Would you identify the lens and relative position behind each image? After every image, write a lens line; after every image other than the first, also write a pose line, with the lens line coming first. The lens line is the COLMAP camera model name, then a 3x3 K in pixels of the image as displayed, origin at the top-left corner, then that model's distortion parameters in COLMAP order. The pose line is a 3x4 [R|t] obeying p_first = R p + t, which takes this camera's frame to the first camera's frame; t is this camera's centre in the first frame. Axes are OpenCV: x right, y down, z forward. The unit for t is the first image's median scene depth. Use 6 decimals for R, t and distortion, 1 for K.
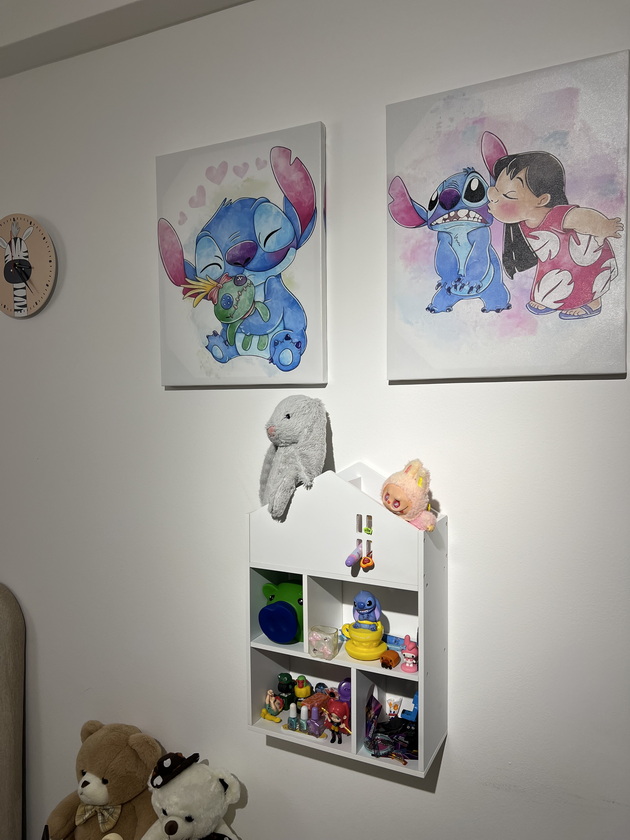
lens RADIAL K [[638.3, 0, 314.6], [0, 638.3, 426.8], [0, 0, 1]] dist [0.115123, -0.201519]
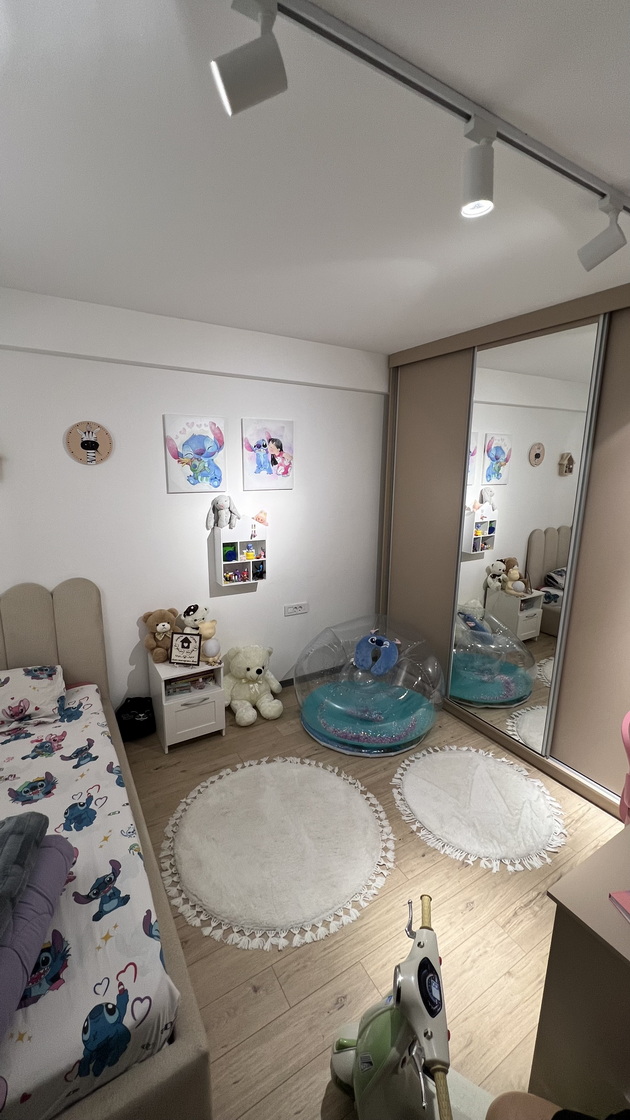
lens RADIAL K [[448.2, 0, 319.9], [0, 448.2, 555.6], [0, 0, 1]] dist [-0.000295, -0.000050]
pose [[0.540799, -0.157395, 0.826295, -1.756356], [0.025850, 0.984983, 0.170704, -0.122096], [-0.840755, -0.070957, 0.536746, -0.775226]]
